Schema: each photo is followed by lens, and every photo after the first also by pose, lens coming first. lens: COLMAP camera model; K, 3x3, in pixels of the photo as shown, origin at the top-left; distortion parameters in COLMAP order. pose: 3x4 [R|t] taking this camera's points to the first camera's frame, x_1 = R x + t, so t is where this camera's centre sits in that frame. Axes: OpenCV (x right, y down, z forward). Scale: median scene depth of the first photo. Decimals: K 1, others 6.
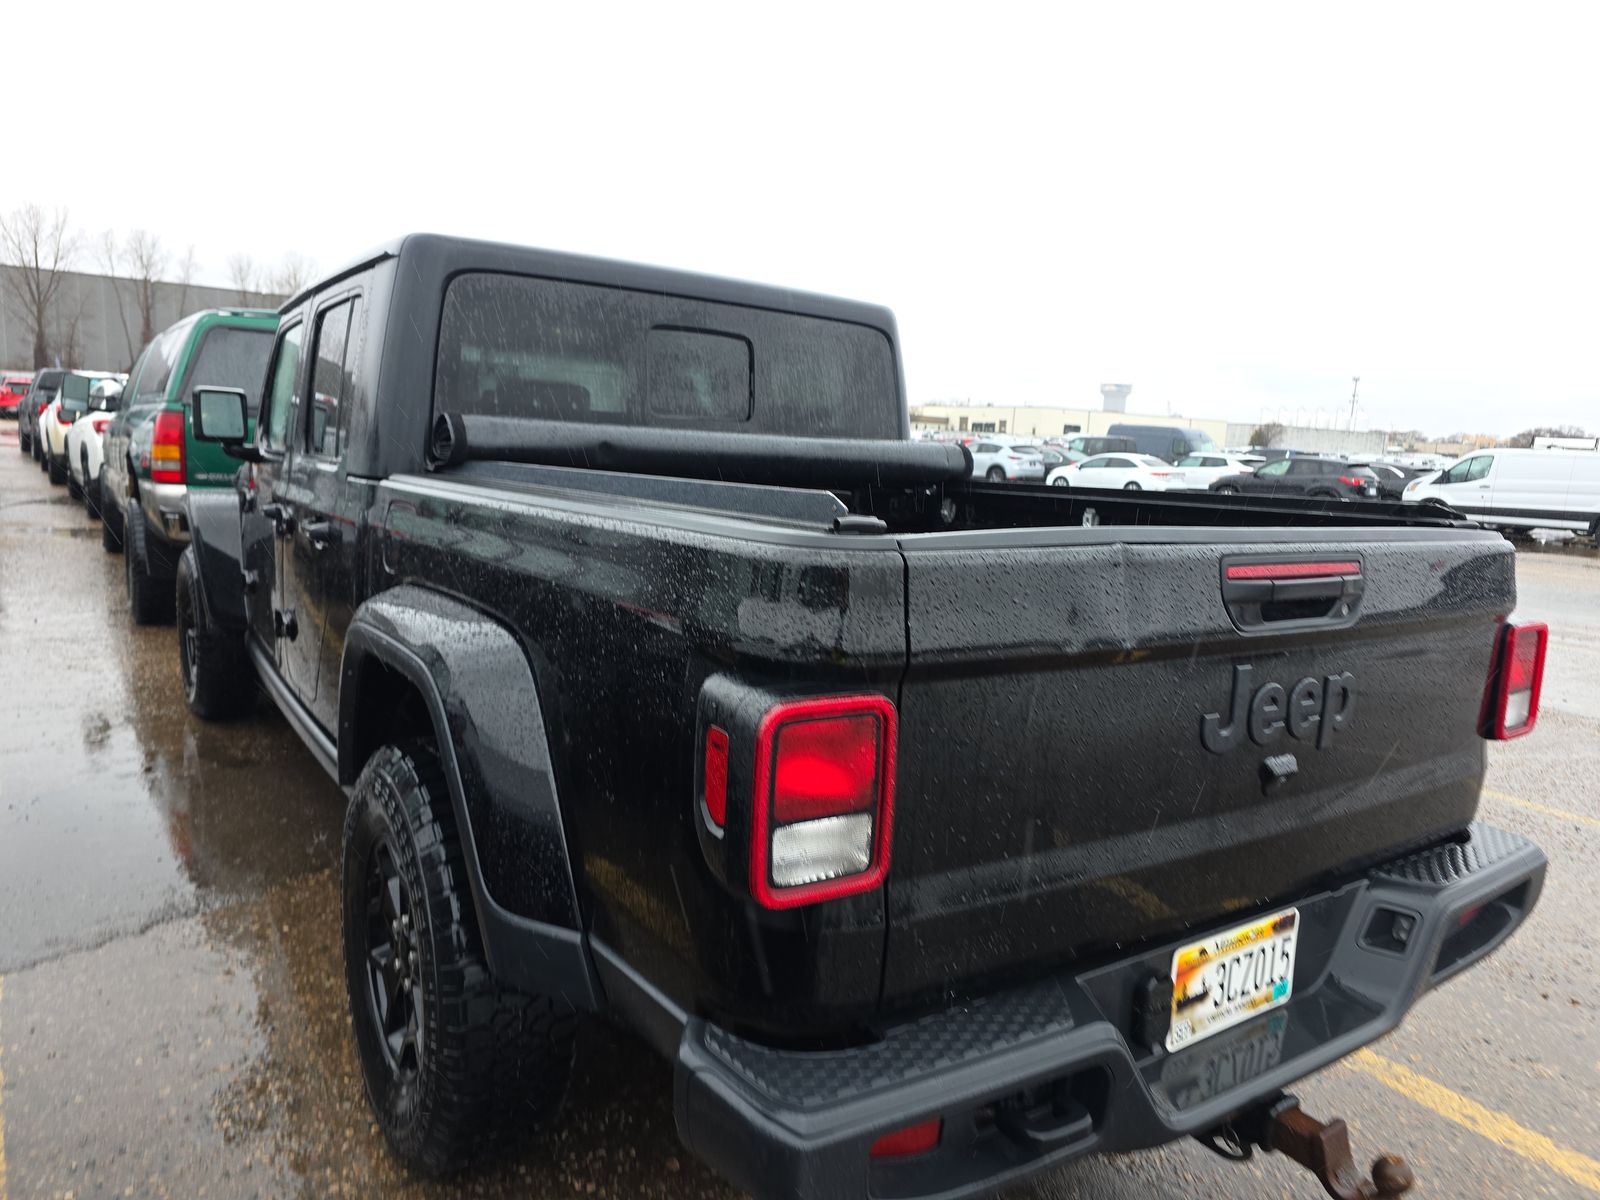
lens RADIAL K [[1111.5, 0, 800.0], [0, 1111.5, 600.0], [0, 0, 1]] dist [-0.056127, -0.001960]
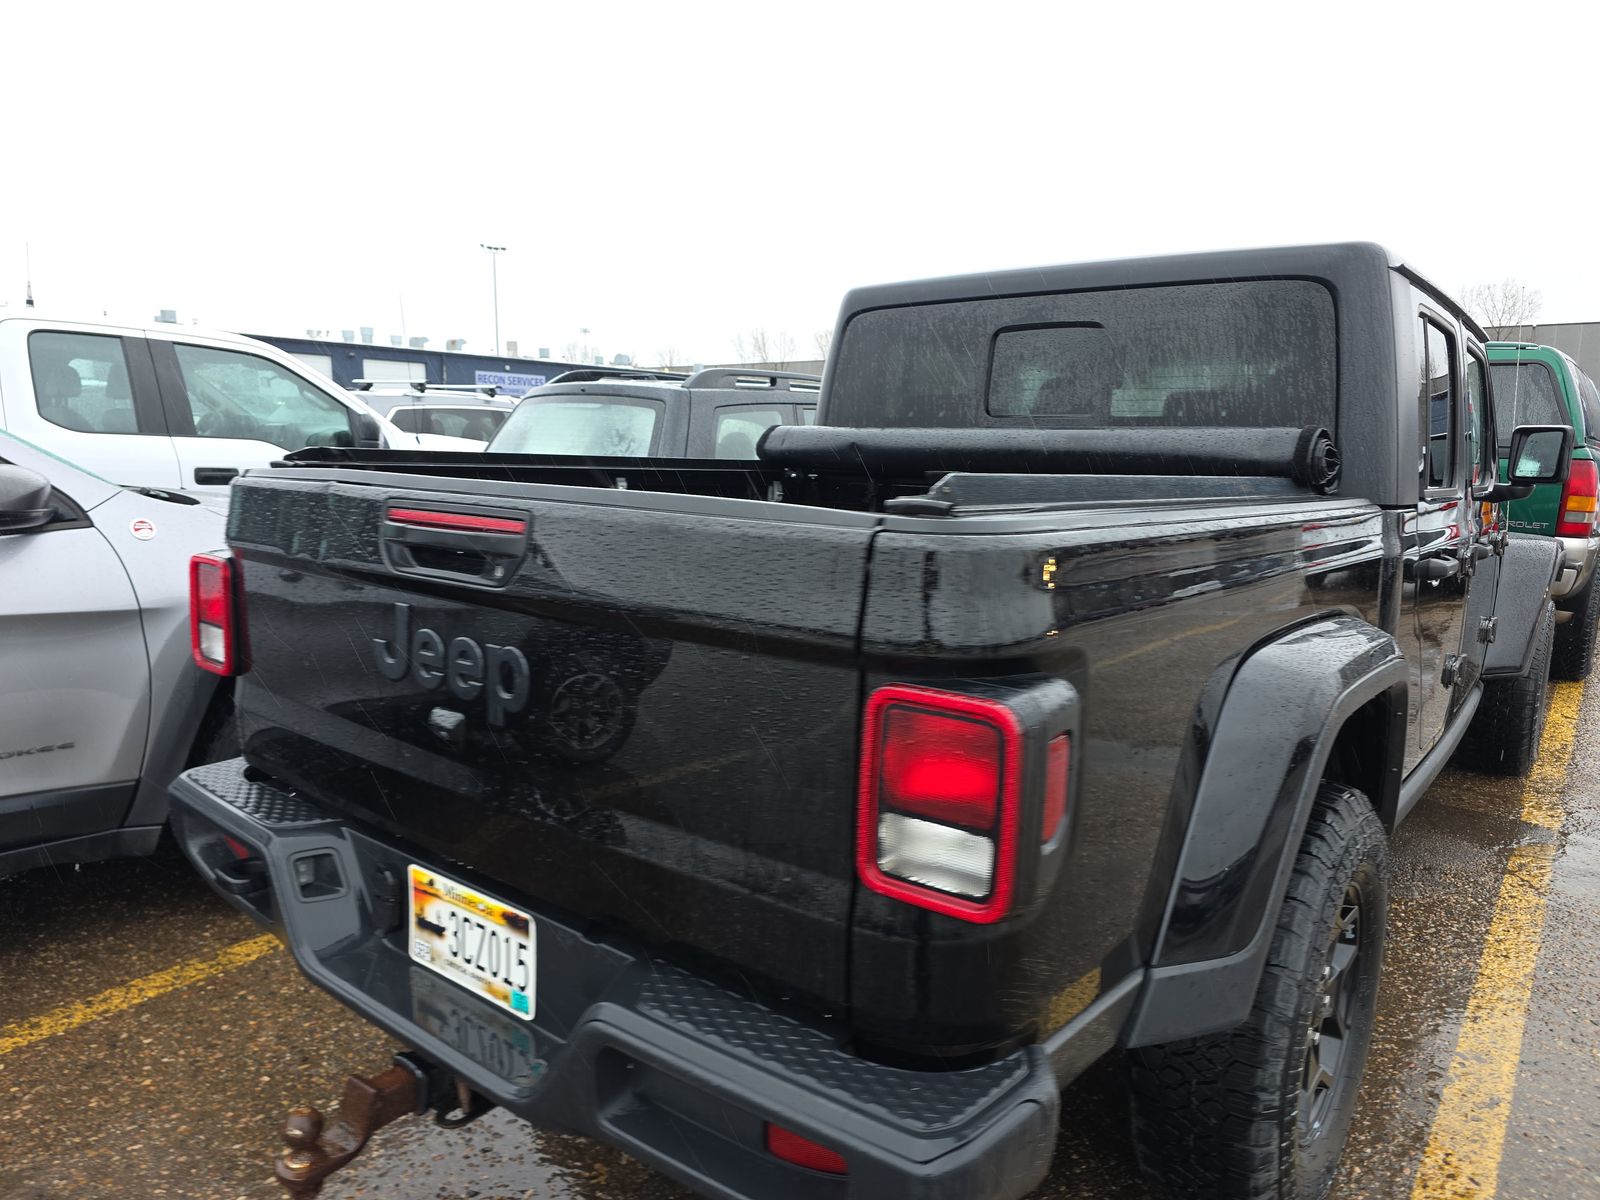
lens RADIAL K [[1052.6, 0, 800.0], [0, 1052.6, 600.0], [0, 0, 1]] dist [-0.005128, -0.004772]
pose [[0.303428, 0.085000, -0.949055, 1.299620], [-0.124995, 0.990957, 0.048790, -0.036379], [0.944620, 0.103823, 0.311309, 0.918863]]
